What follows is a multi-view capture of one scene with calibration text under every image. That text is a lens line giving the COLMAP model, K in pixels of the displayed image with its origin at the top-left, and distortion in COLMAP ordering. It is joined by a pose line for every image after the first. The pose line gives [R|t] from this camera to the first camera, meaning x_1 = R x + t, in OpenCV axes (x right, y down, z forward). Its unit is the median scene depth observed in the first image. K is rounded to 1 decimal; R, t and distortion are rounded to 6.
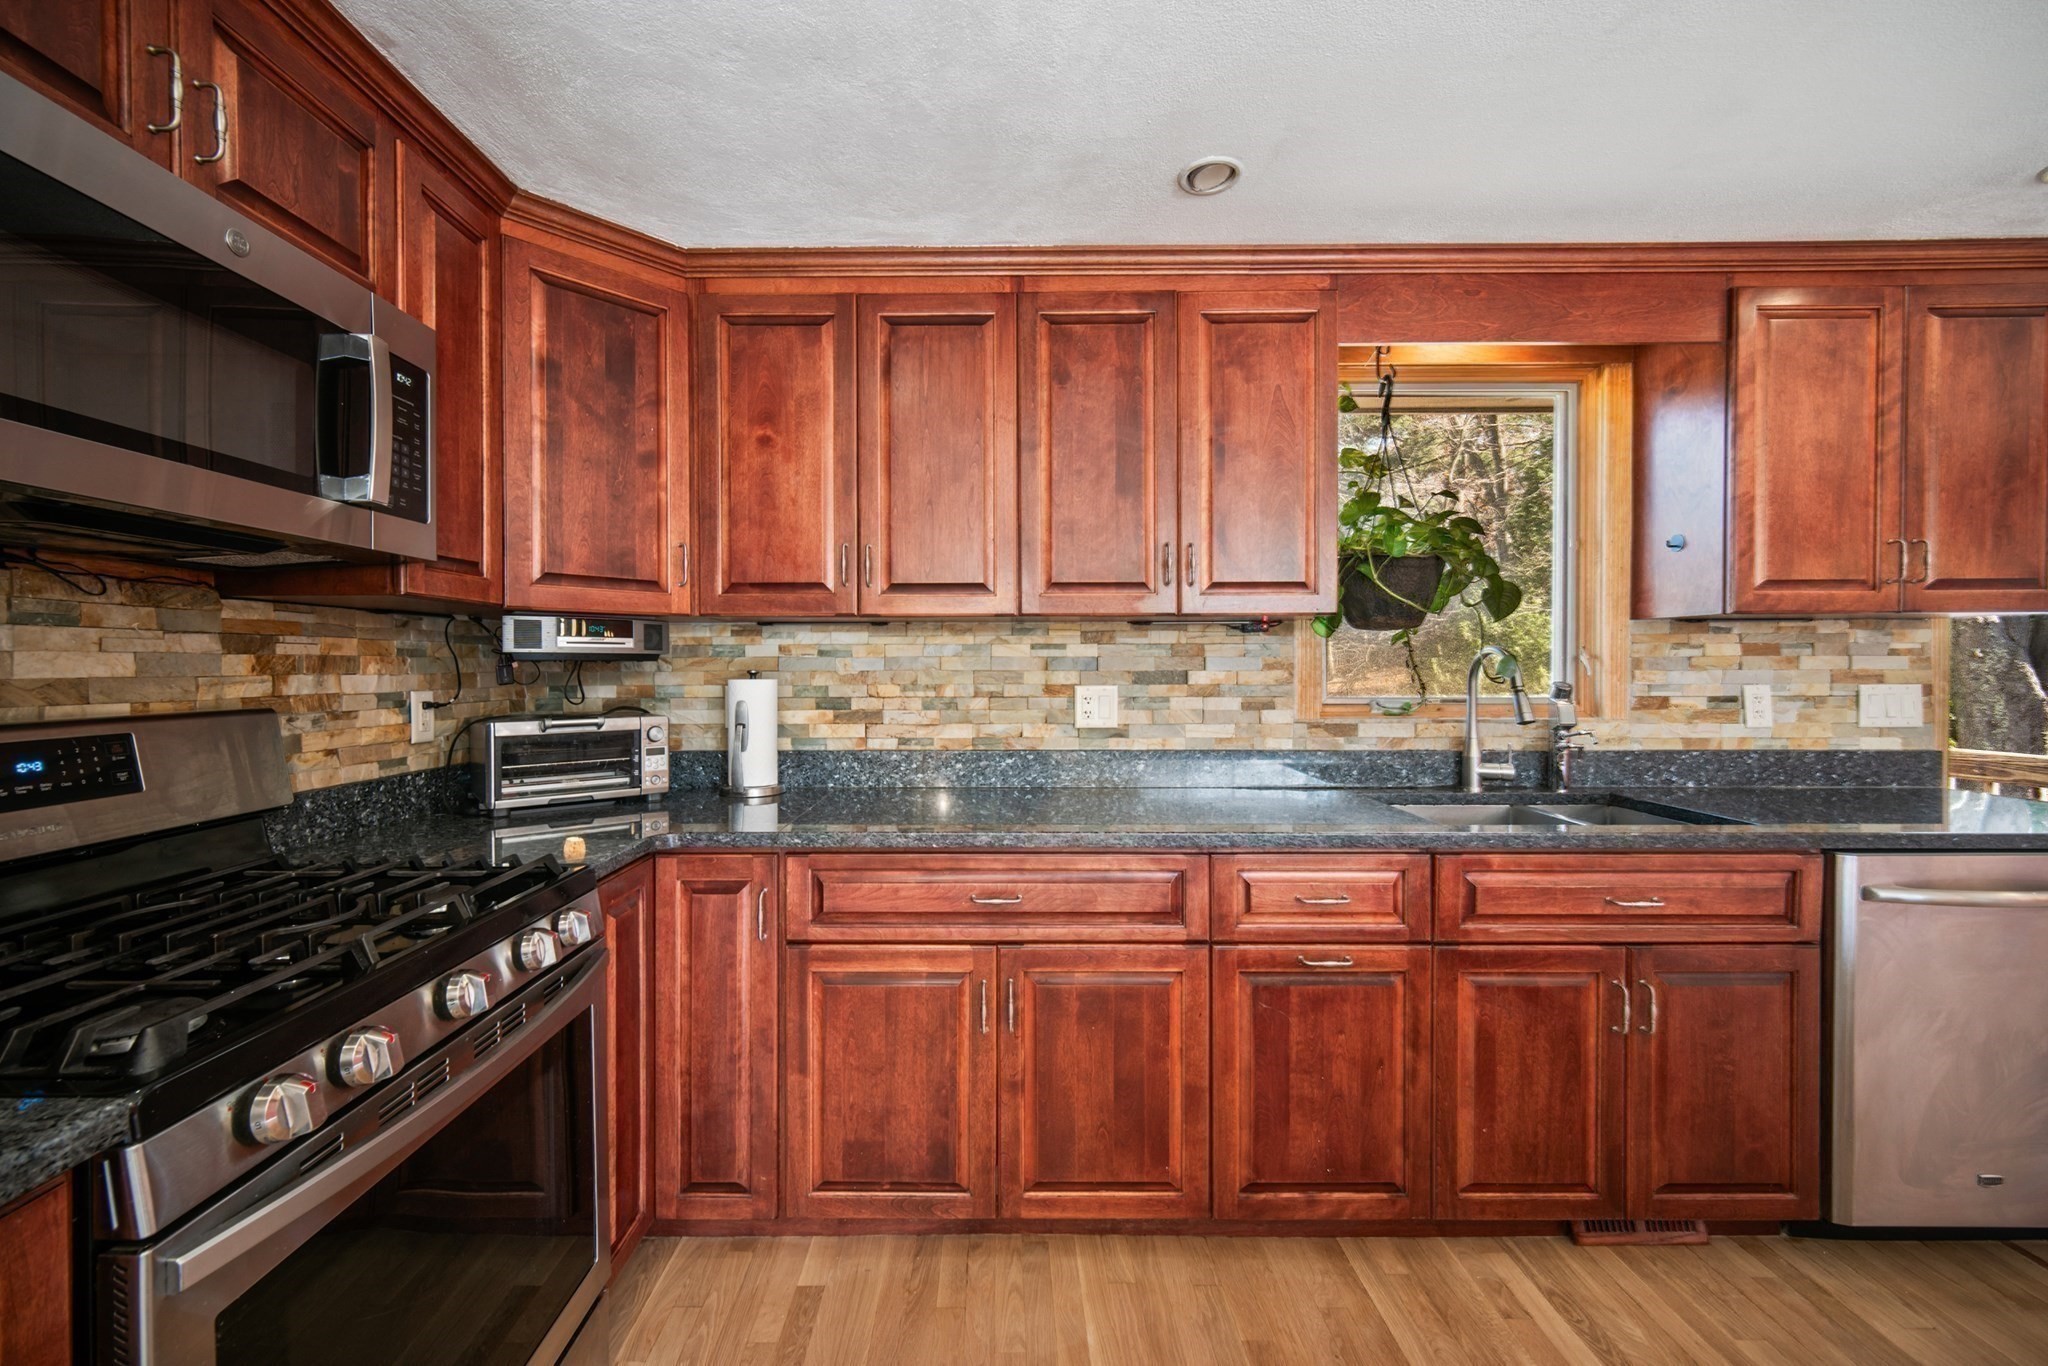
lens RADIAL K [[824.5, 0, 993.5], [0, 824.5, 664.5], [0, 0, 1]] dist [-0.002625, 0.000390]
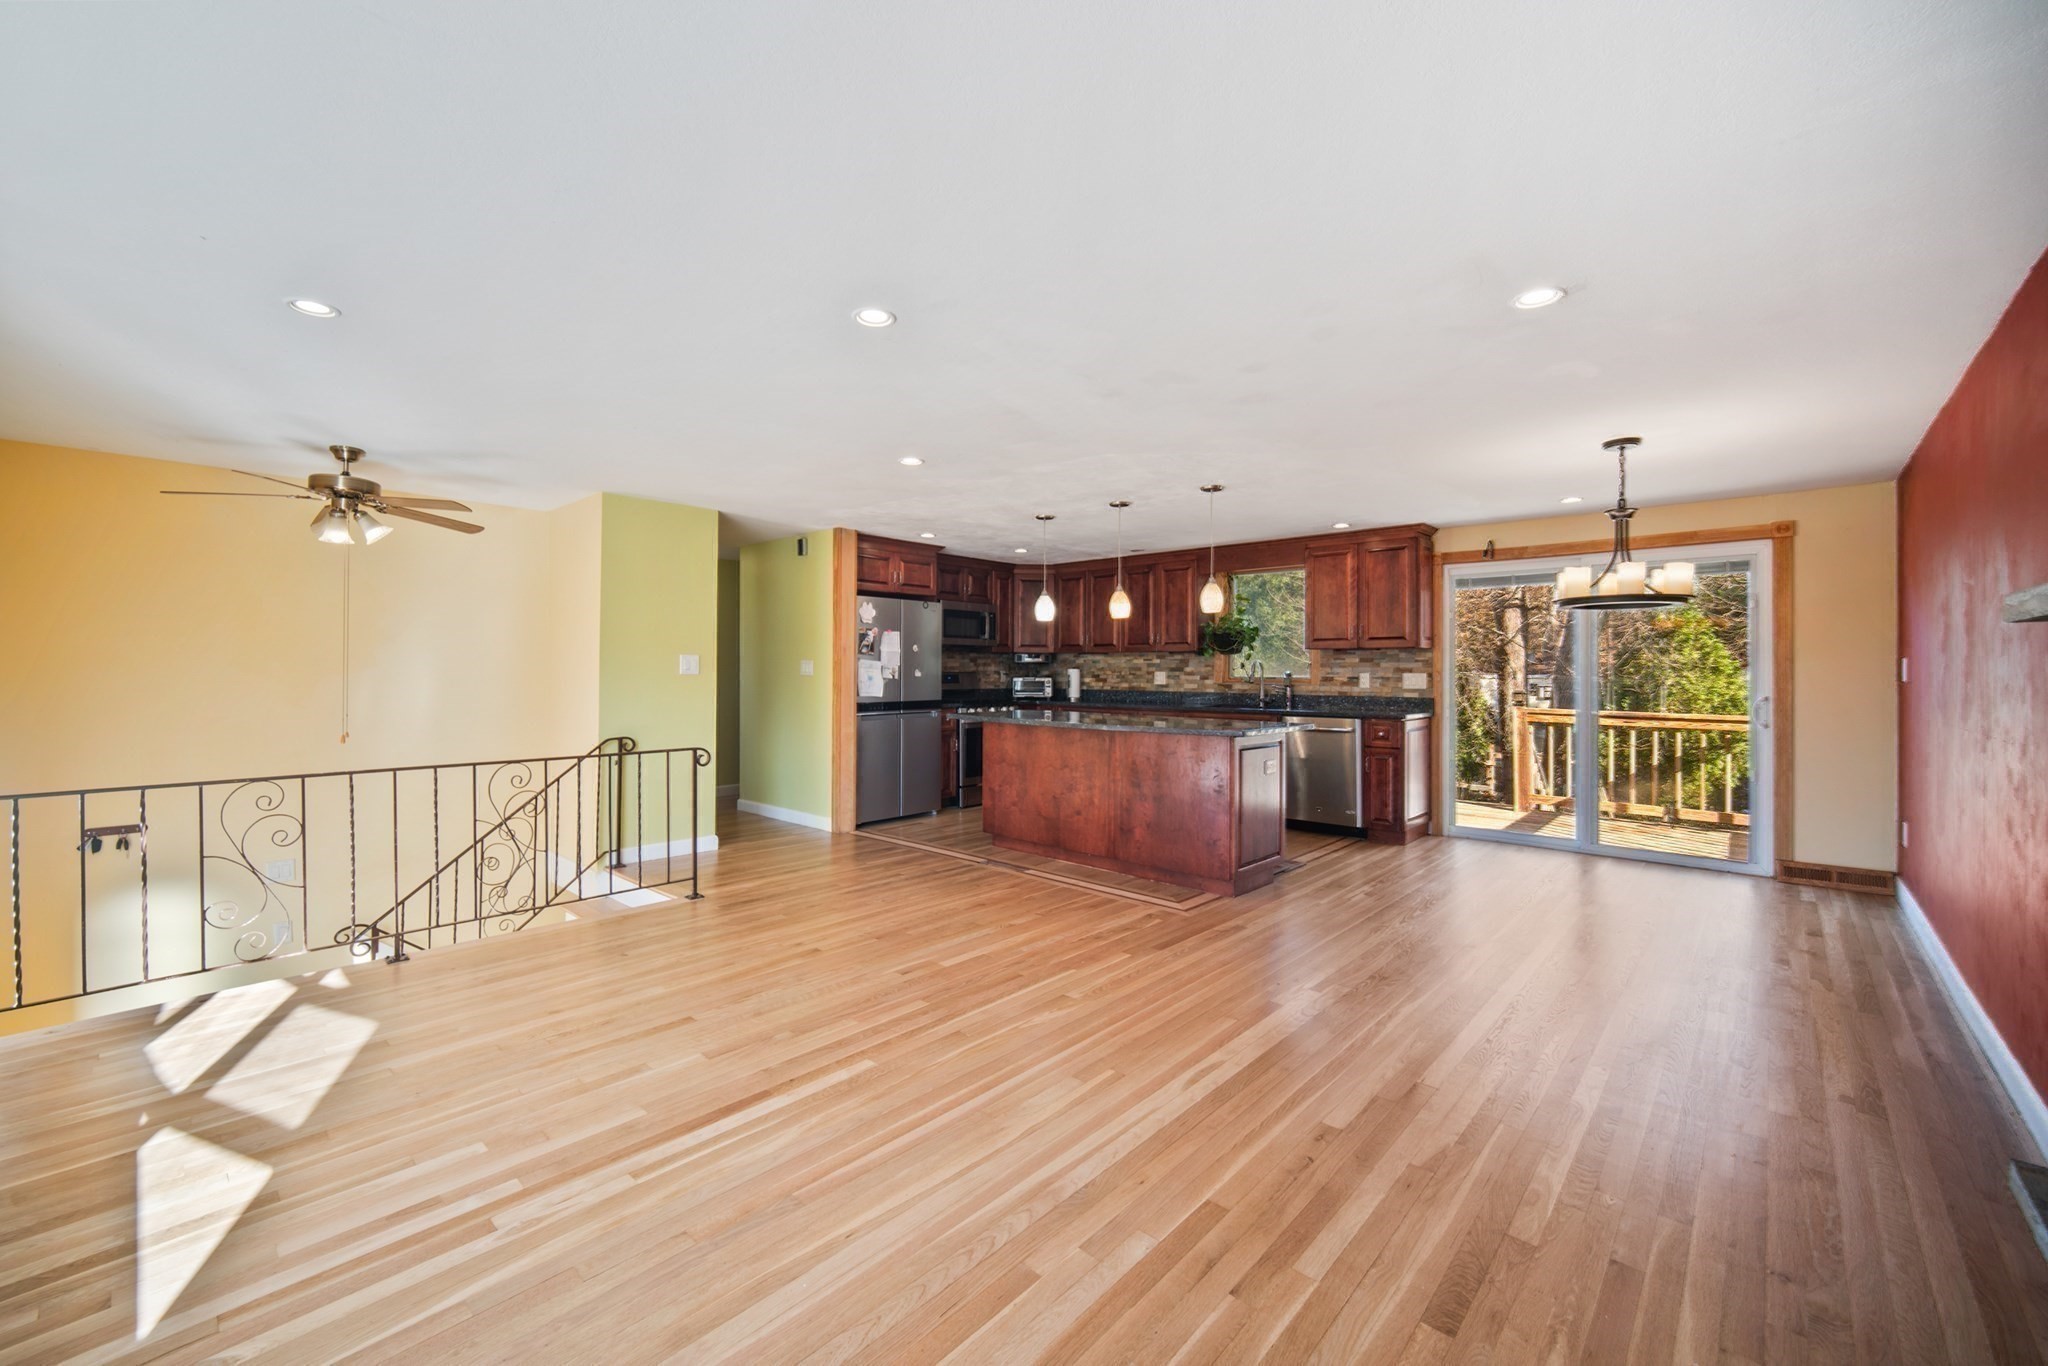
lens RADIAL K [[824.5, 0, 993.5], [0, 824.5, 664.5], [0, 0, 1]] dist [-0.002625, 0.000390]
pose [[0.726916, 0.000841, -0.686726, 2.223007], [-0.007052, 0.999956, -0.006240, 0.025660], [0.686691, 0.009379, 0.726889, -2.173536]]
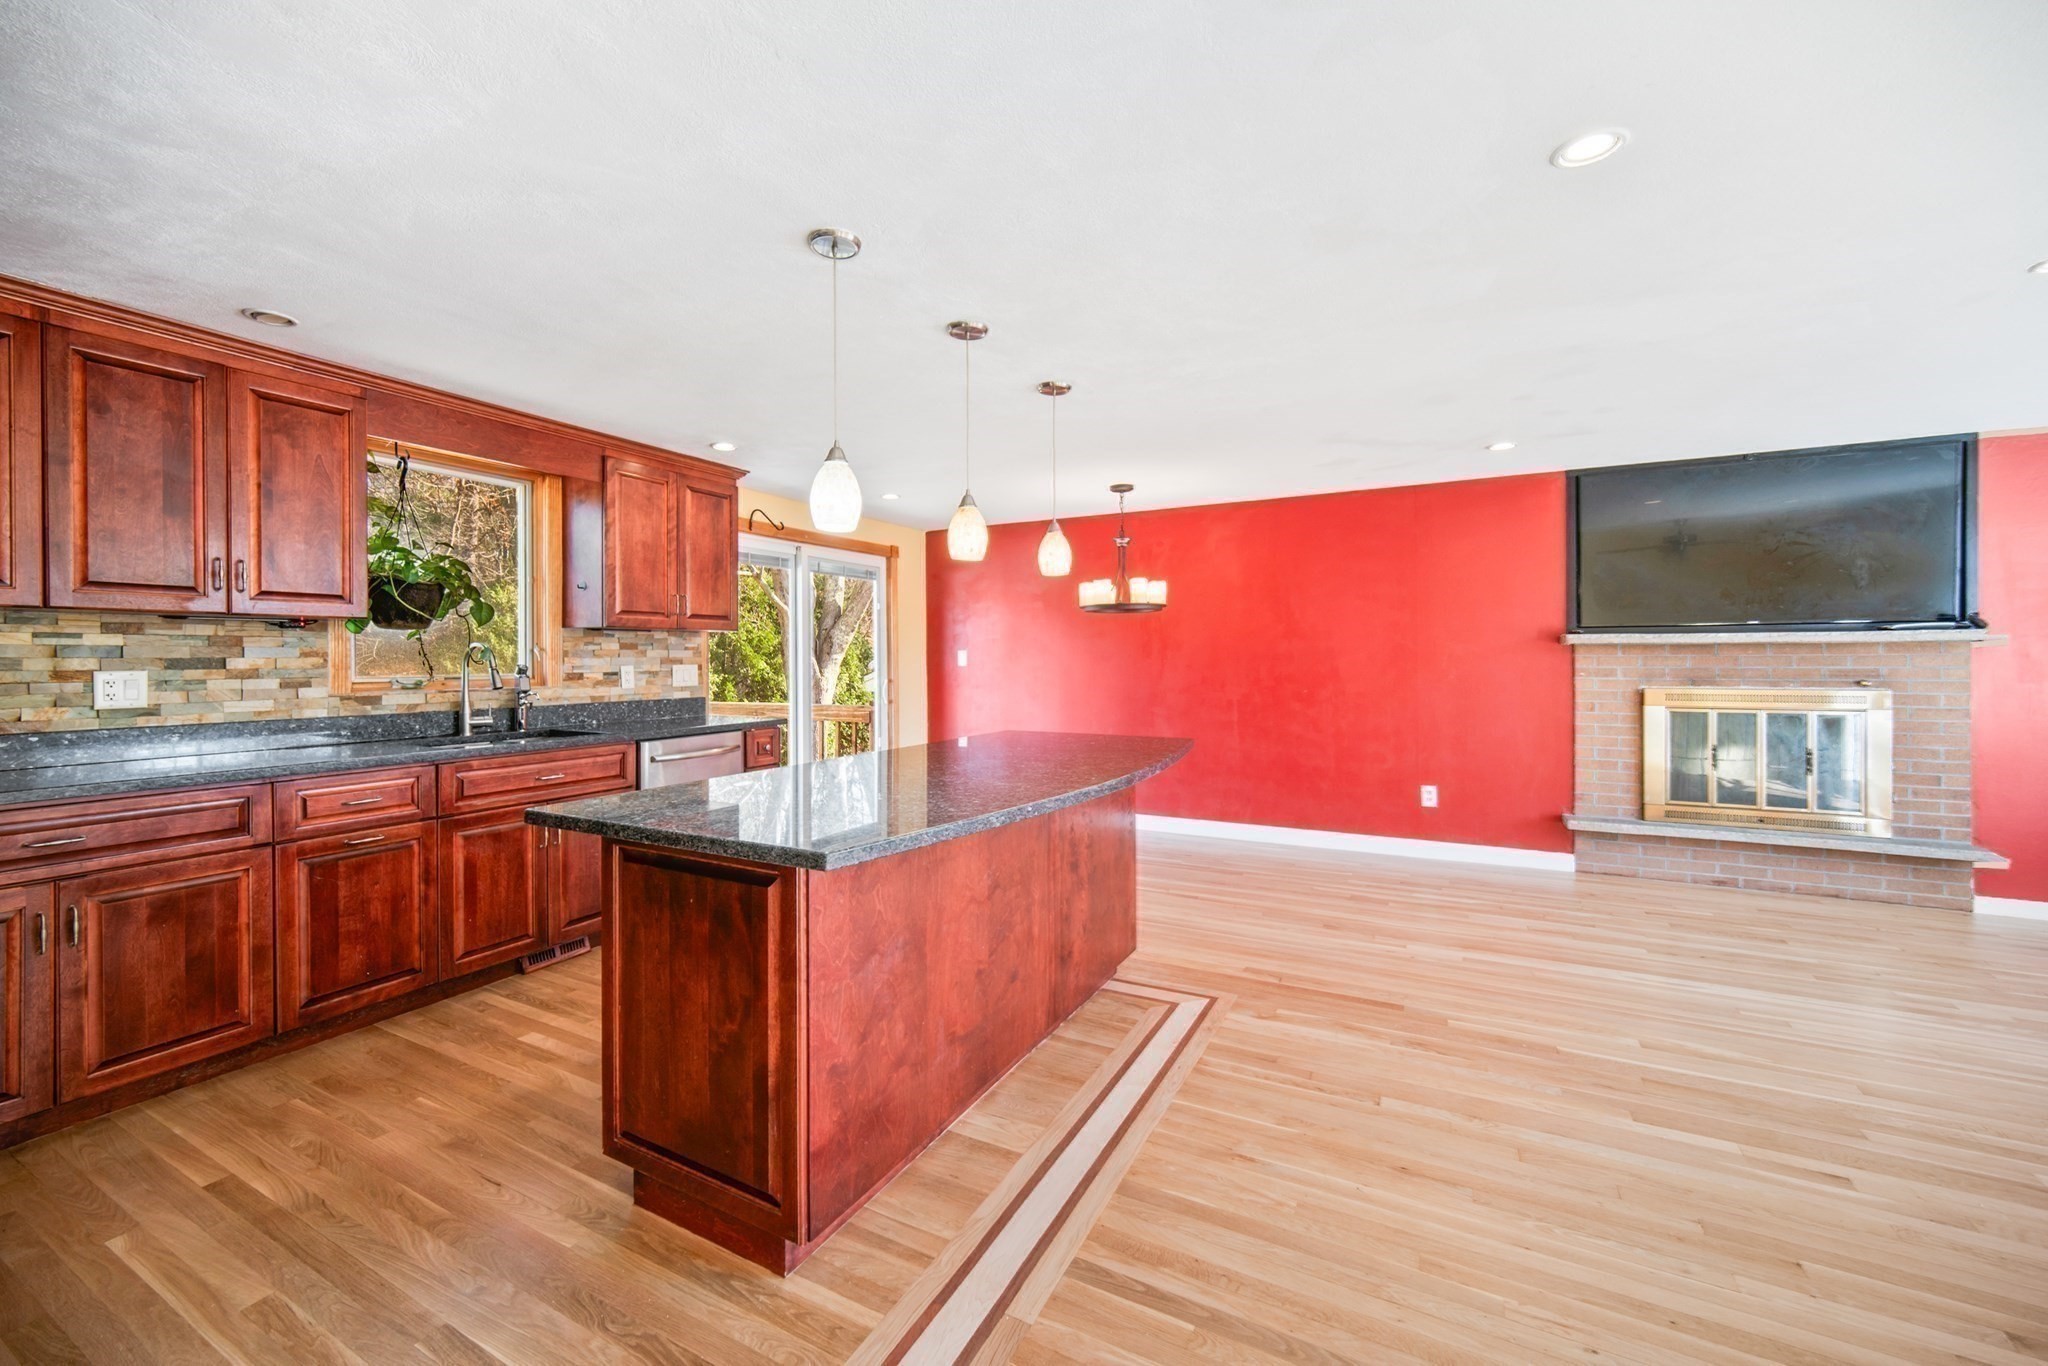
lens RADIAL K [[824.5, 0, 993.5], [0, 824.5, 664.5], [0, 0, 1]] dist [-0.002625, 0.000390]
pose [[0.475321, -0.006988, 0.879785, -0.347023], [0.003434, 0.999976, 0.006087, 0.016061], [-0.879806, 0.000128, 0.475333, -0.684725]]
